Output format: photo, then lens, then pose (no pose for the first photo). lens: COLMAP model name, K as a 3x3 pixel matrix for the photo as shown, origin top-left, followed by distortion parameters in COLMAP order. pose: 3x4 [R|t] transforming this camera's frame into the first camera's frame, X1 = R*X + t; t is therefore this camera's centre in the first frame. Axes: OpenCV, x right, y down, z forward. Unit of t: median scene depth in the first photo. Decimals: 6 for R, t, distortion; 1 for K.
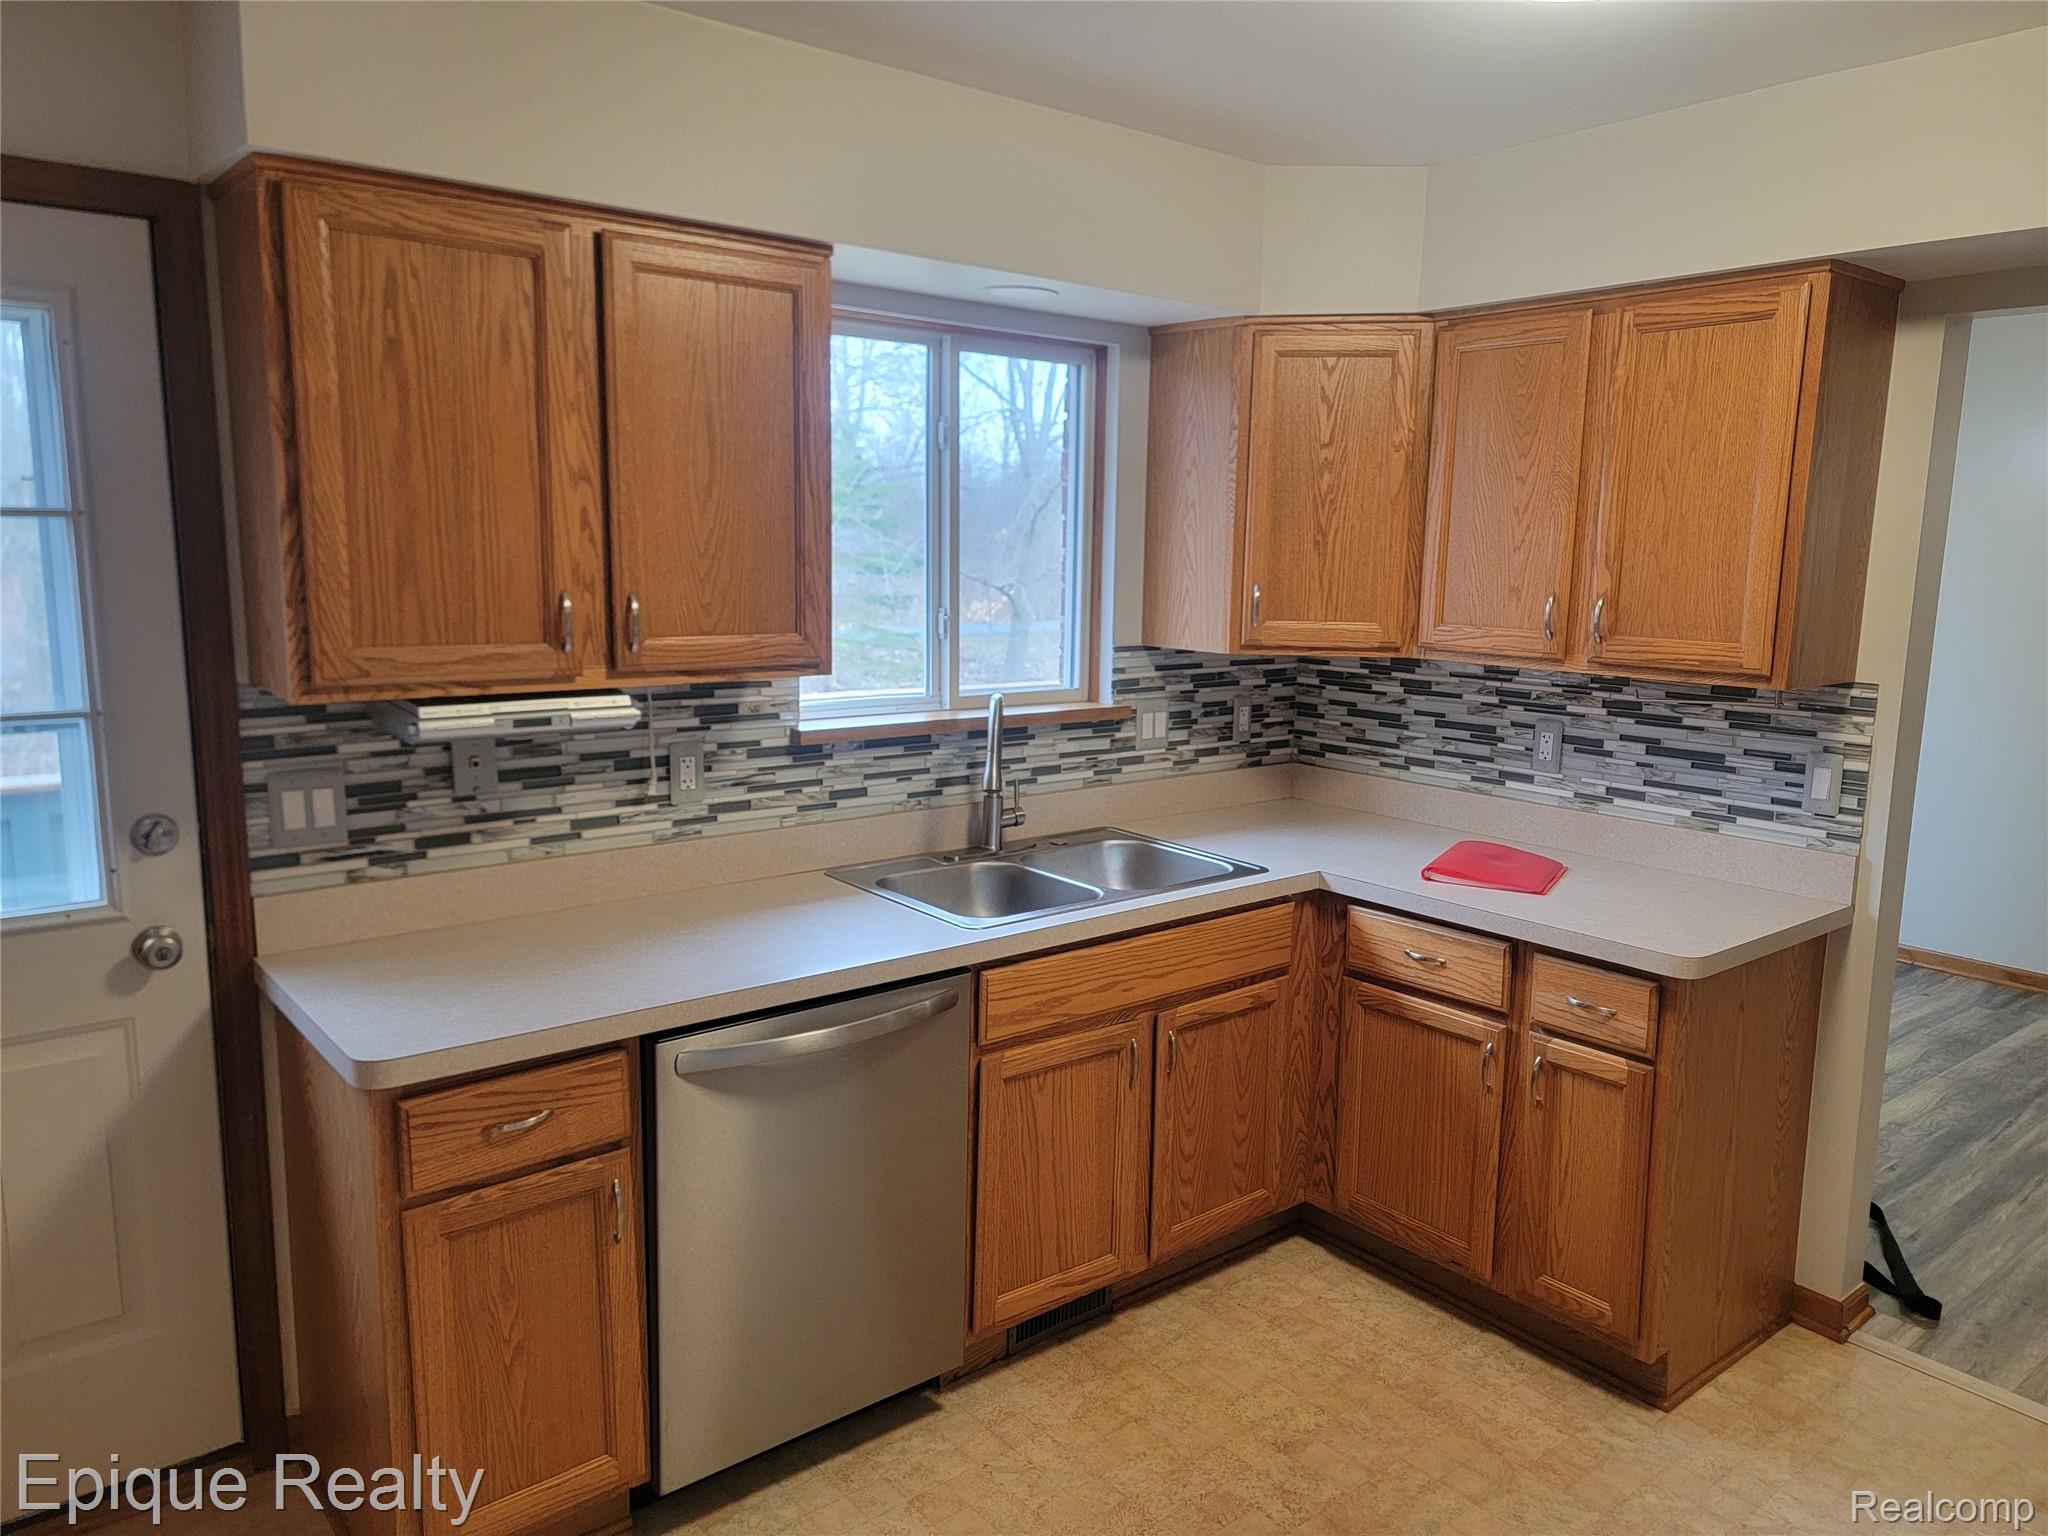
lens RADIAL K [[1451.0, 0, 1051.4], [0, 1451.0, 767.0], [0, 0, 1]] dist [0.081642, -0.095681]
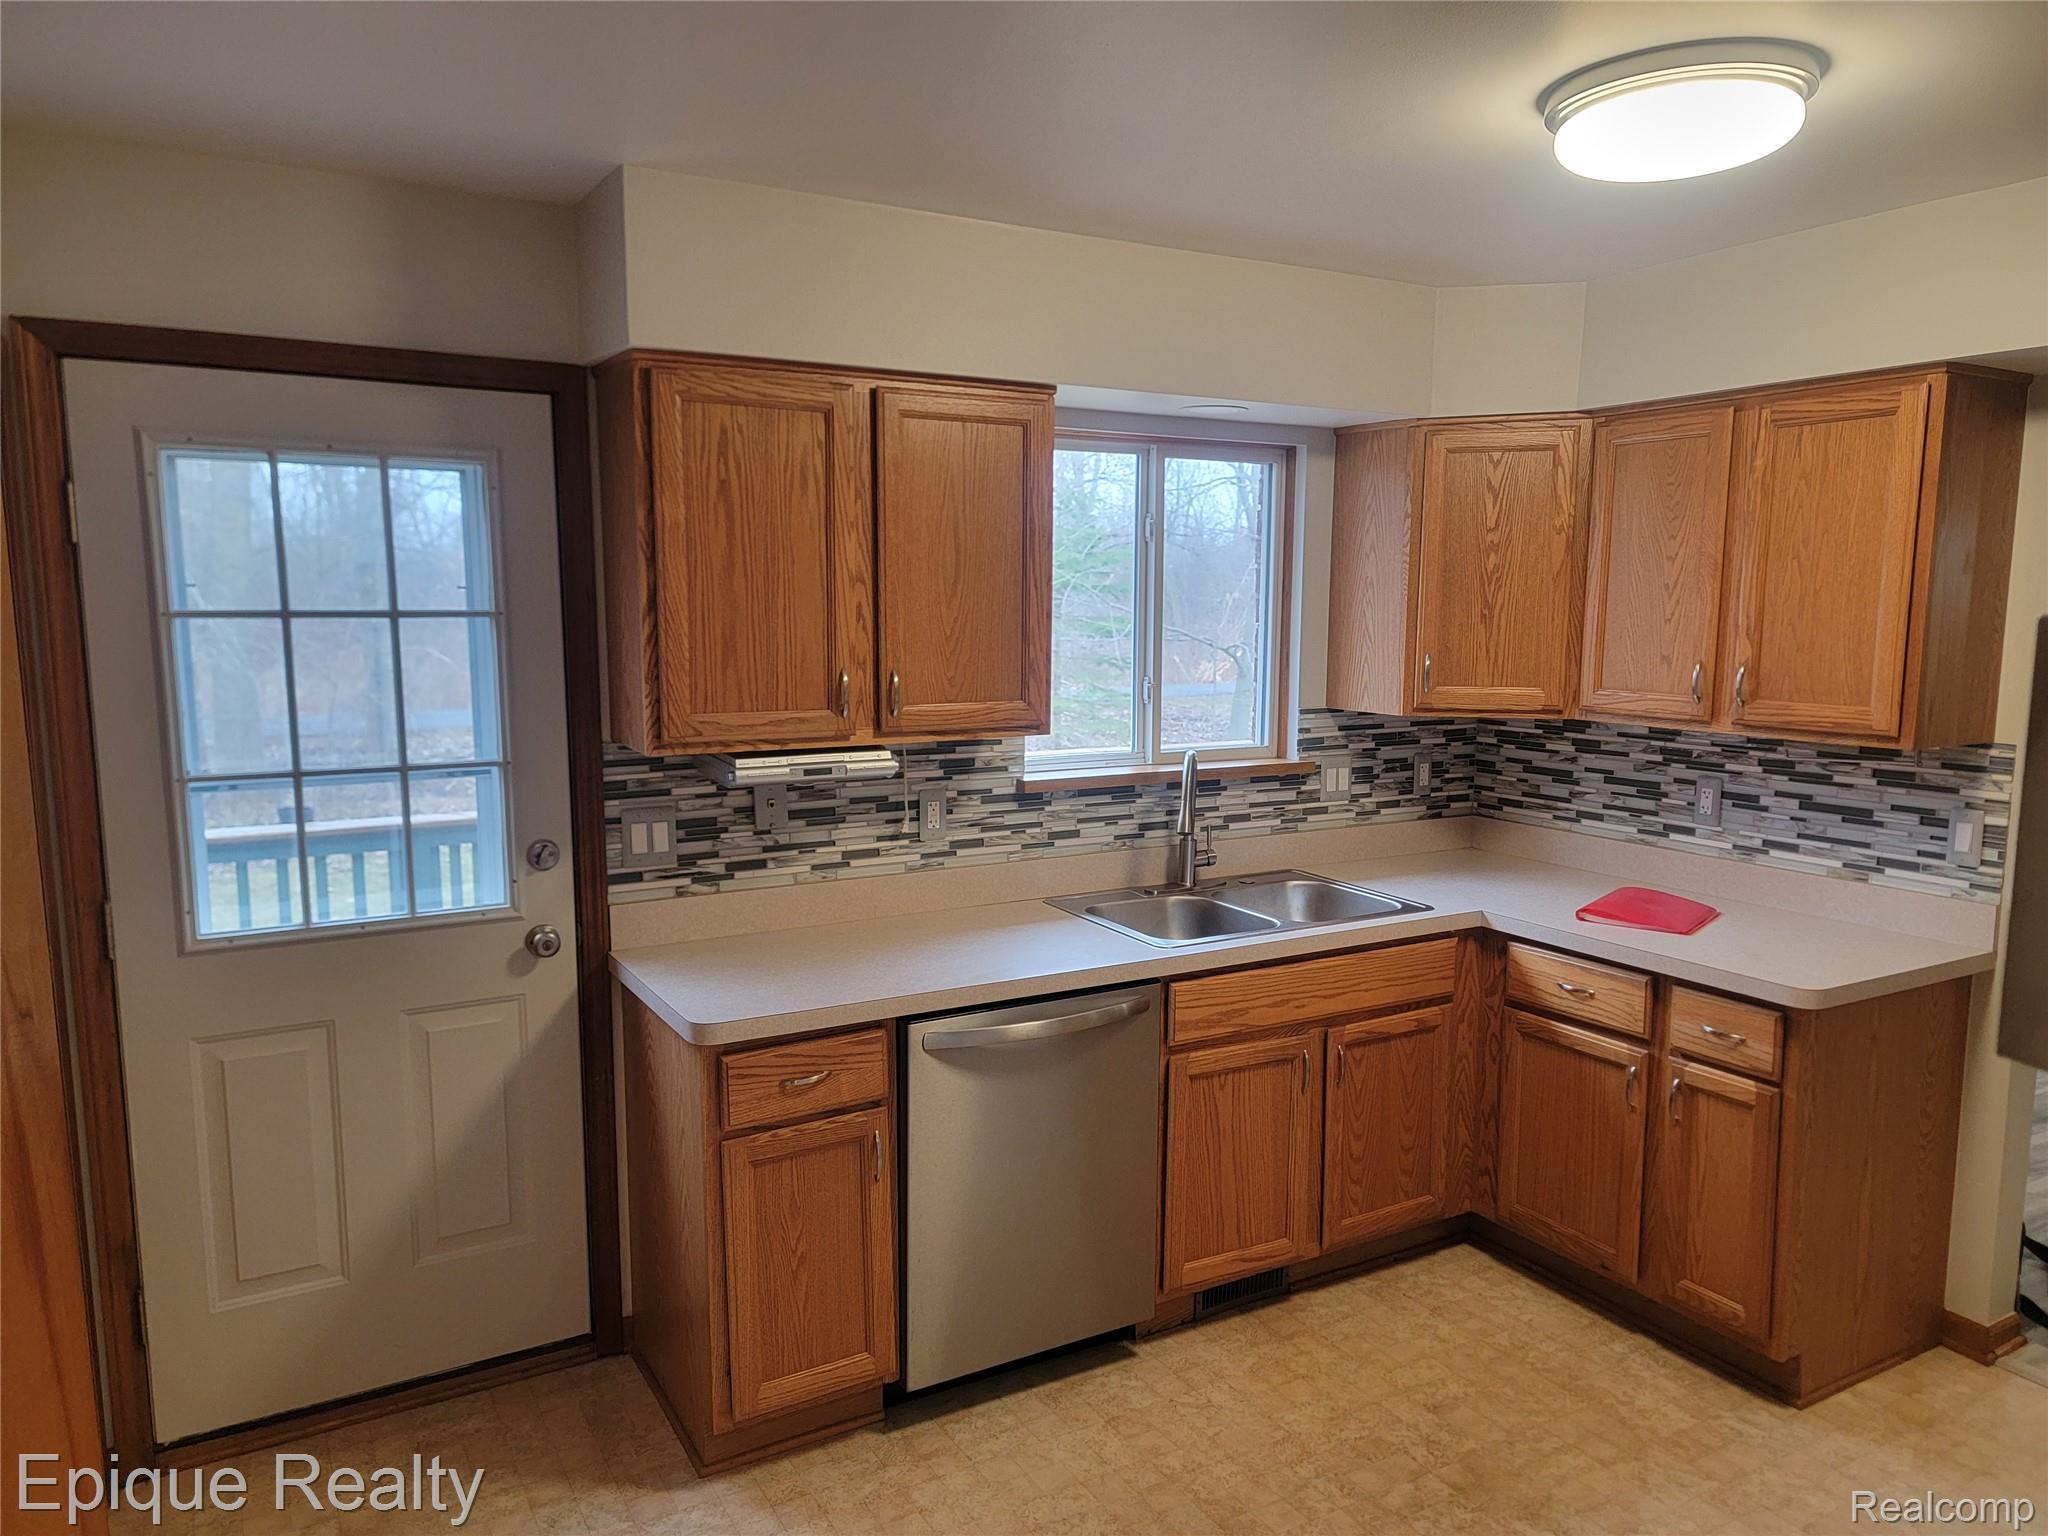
lens RADIAL K [[1443.3, 0, 1027.3], [0, 1443.3, 785.1], [0, 0, 1]] dist [0.093039, -0.103853]
pose [[0.984643, 0.007841, -0.174406, 0.039023], [-0.012719, 0.999558, -0.026873, 0.010983], [0.174118, 0.028679, 0.984307, -0.178854]]
